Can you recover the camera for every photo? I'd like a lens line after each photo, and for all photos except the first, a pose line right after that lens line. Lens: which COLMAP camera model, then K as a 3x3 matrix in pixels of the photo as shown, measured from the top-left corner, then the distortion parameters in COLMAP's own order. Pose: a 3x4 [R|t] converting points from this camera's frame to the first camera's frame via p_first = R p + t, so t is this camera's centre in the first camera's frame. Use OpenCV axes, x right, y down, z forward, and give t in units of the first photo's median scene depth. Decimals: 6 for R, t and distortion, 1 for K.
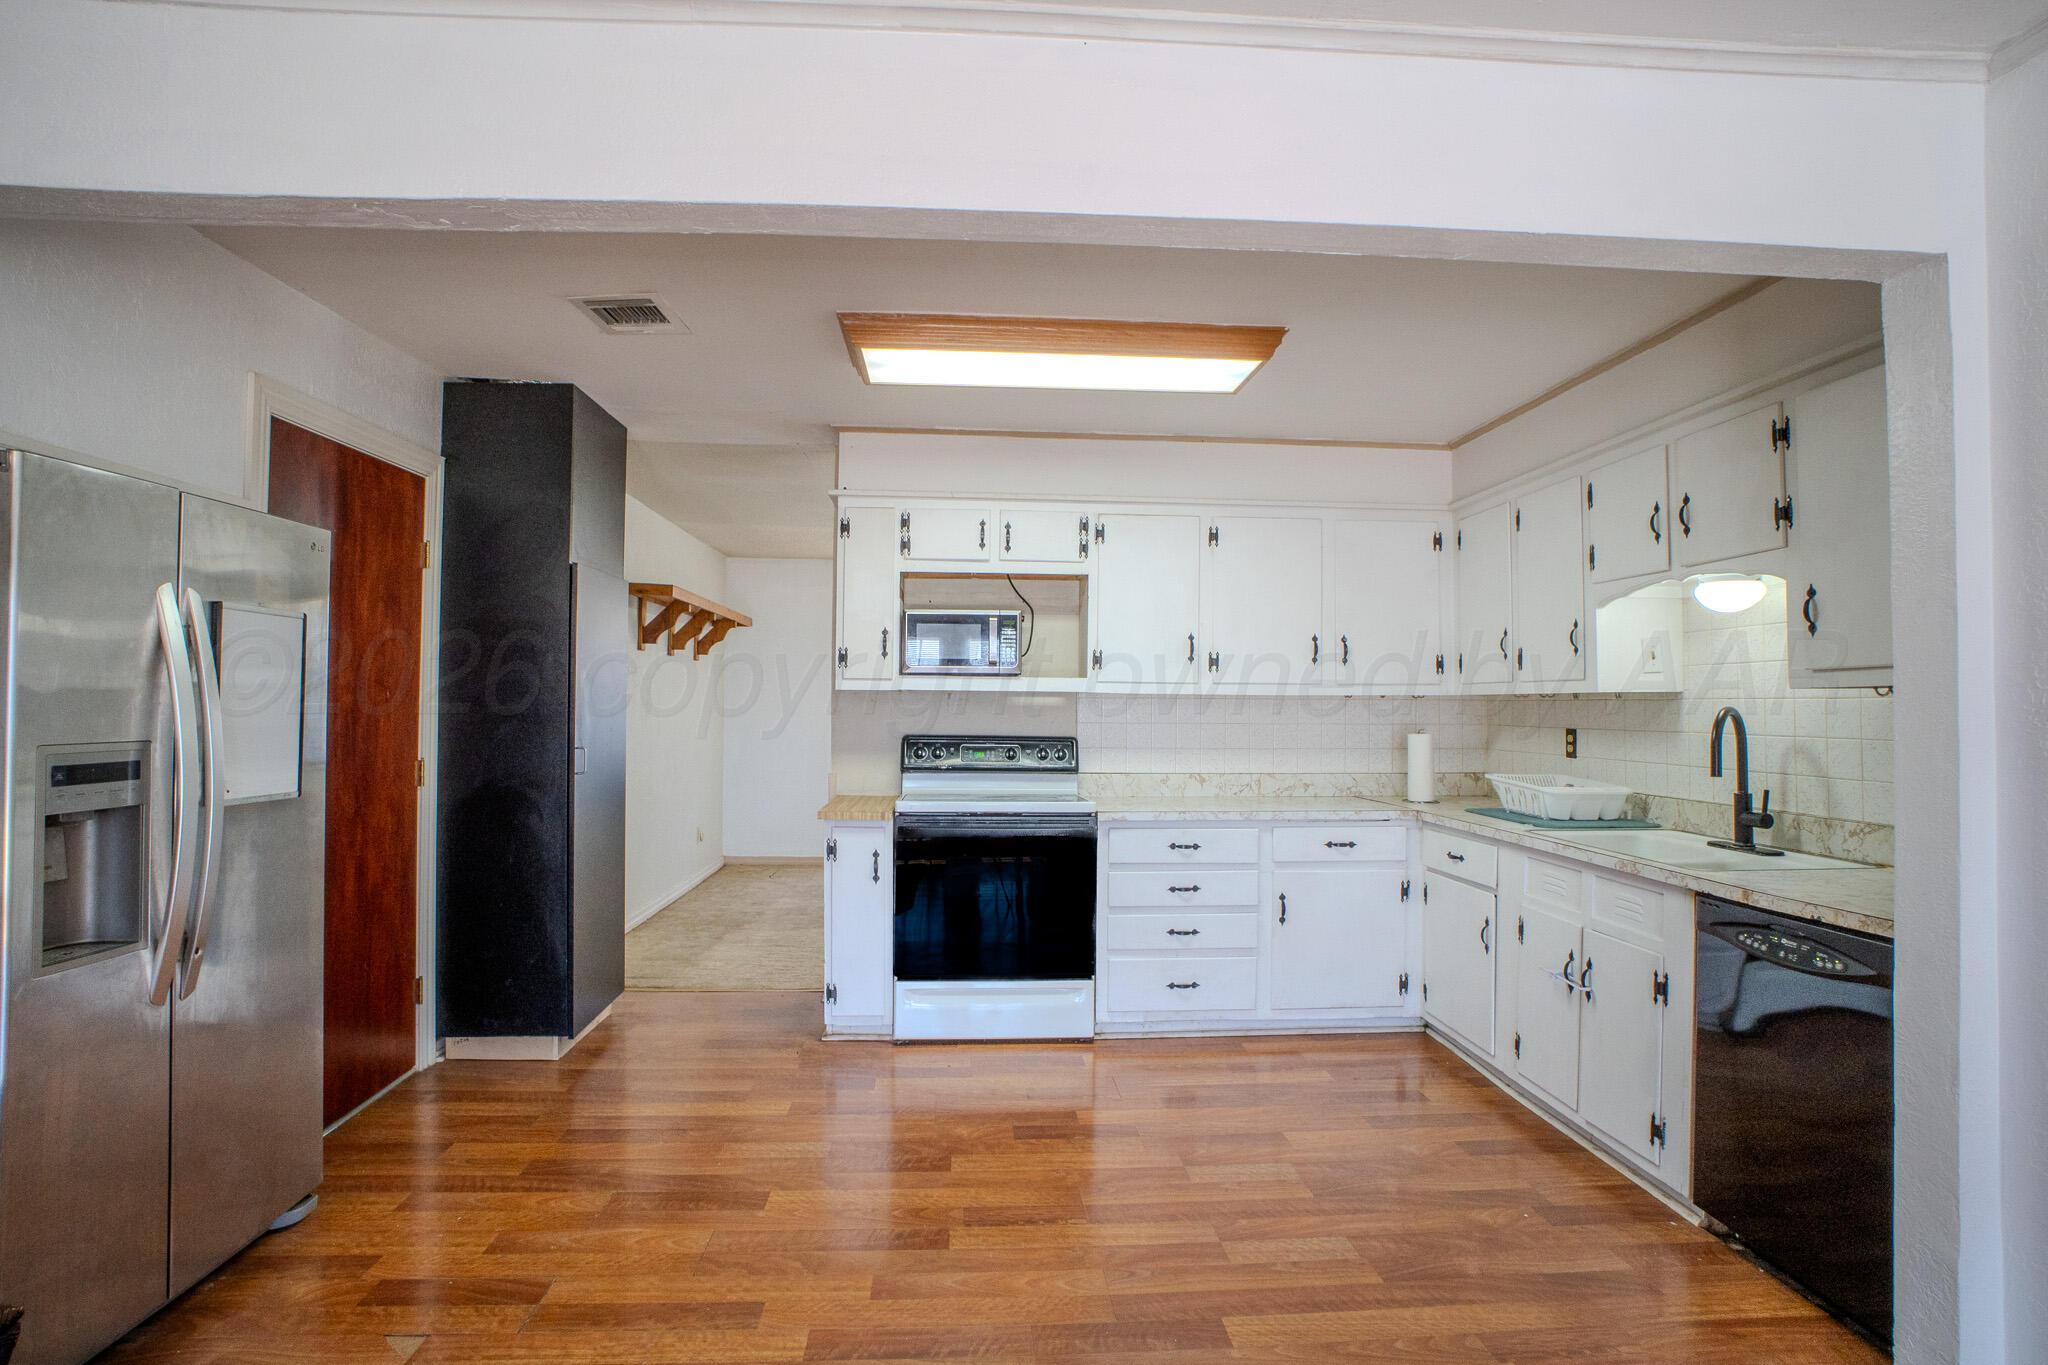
lens RADIAL K [[1039.8, 0, 1024.0], [0, 1039.8, 682.5], [0, 0, 1]] dist [-0.065987, 0.032421]
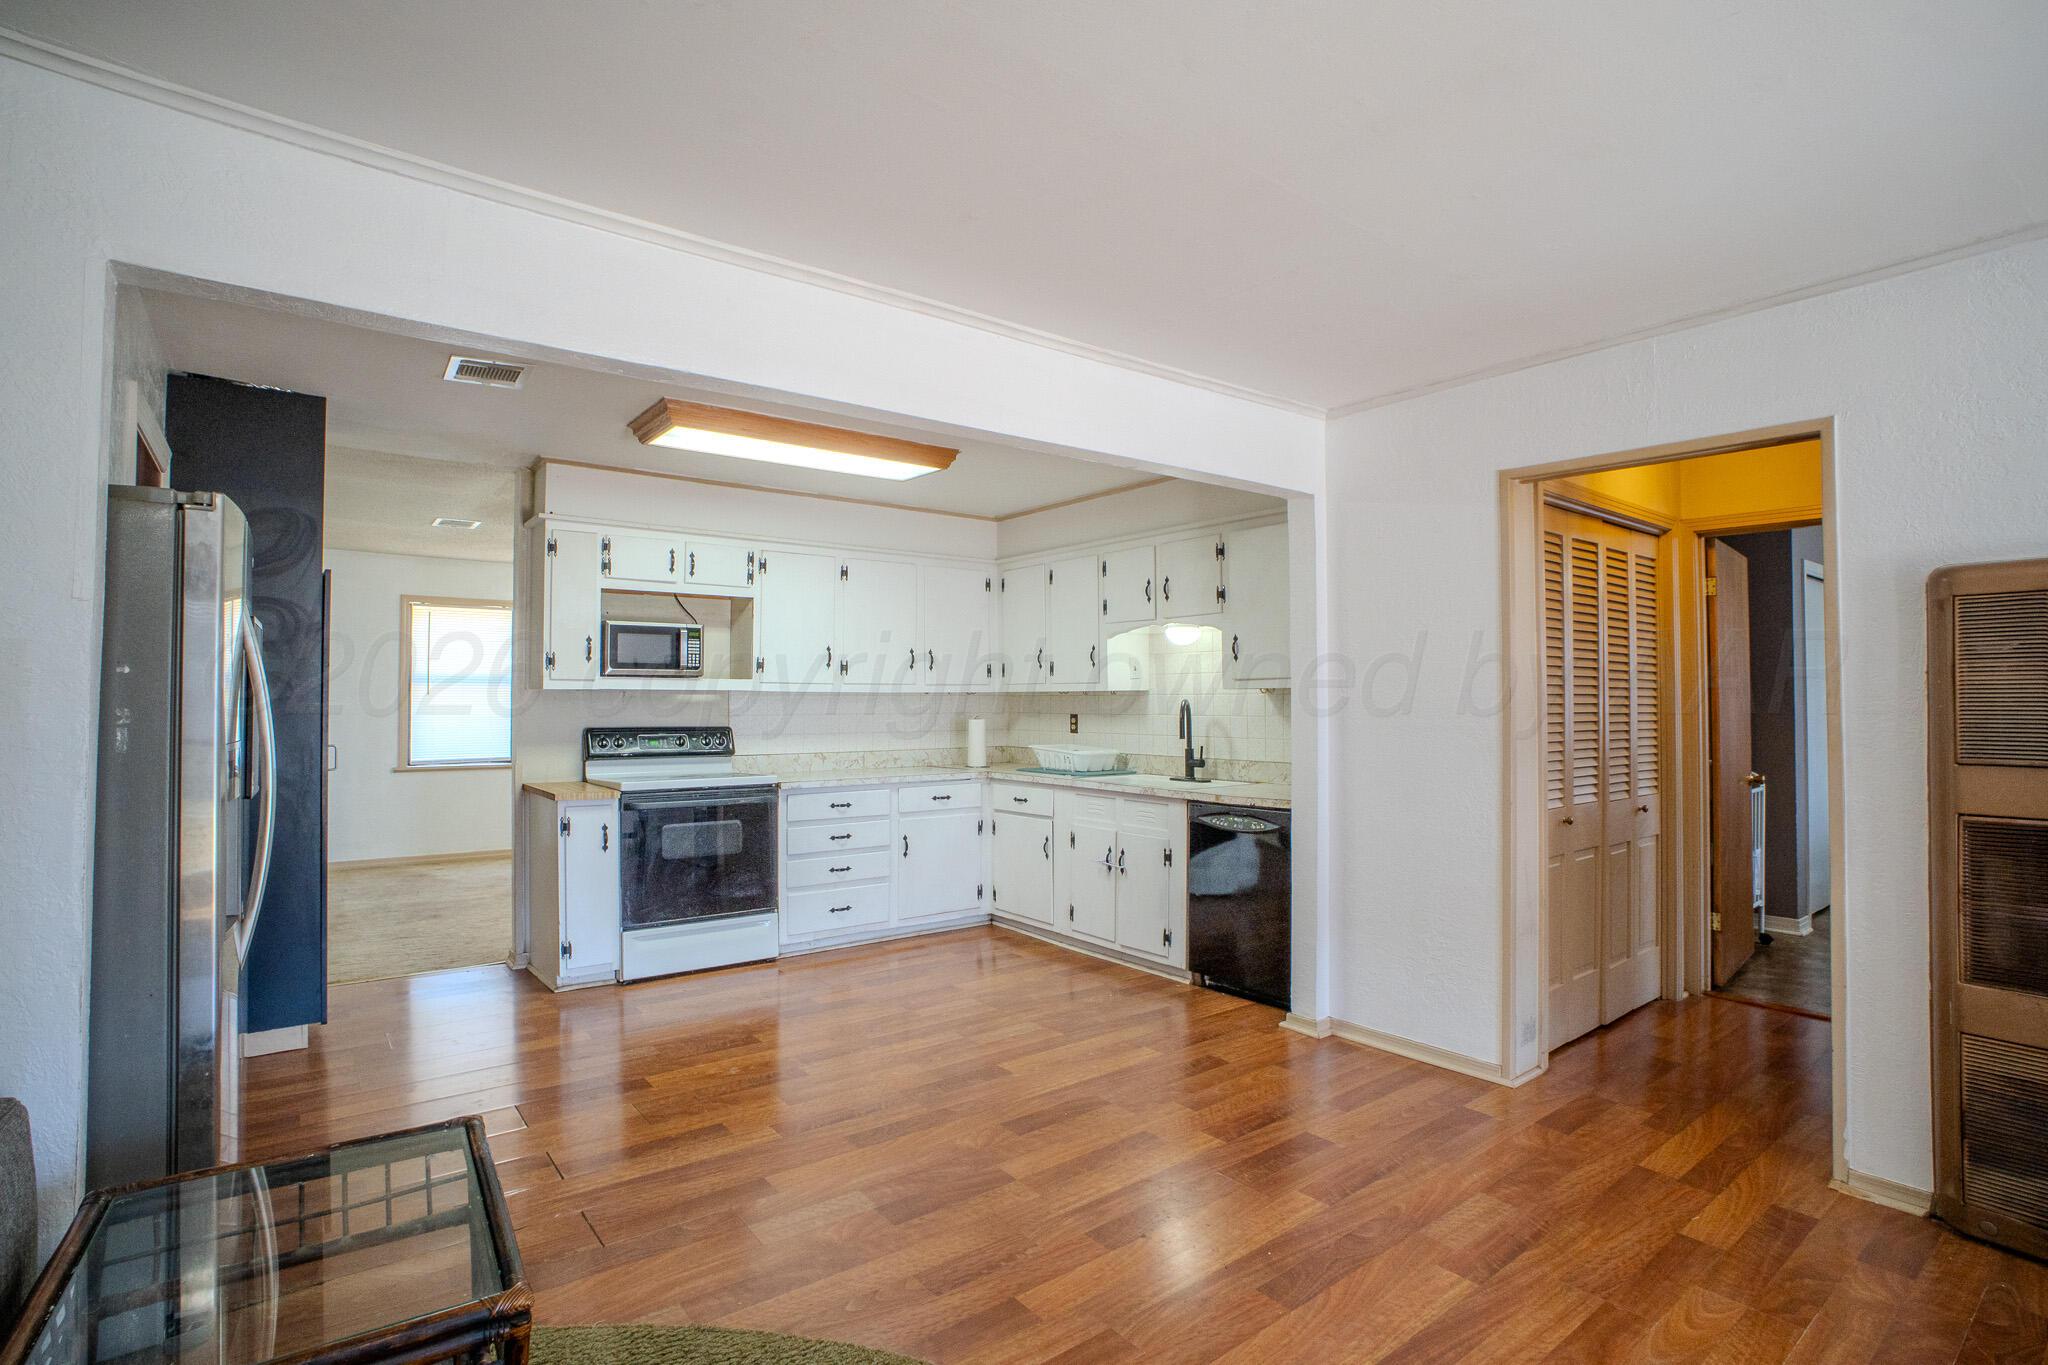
lens RADIAL K [[997.8, 0, 1024.0], [0, 997.8, 682.5], [0, 0, 1]] dist [-0.040654, 0.001510]
pose [[0.832101, 0.002307, 0.554619, -0.366533], [-0.005294, 0.999979, 0.003783, -0.007559], [-0.554599, -0.006084, 0.832096, -0.207880]]
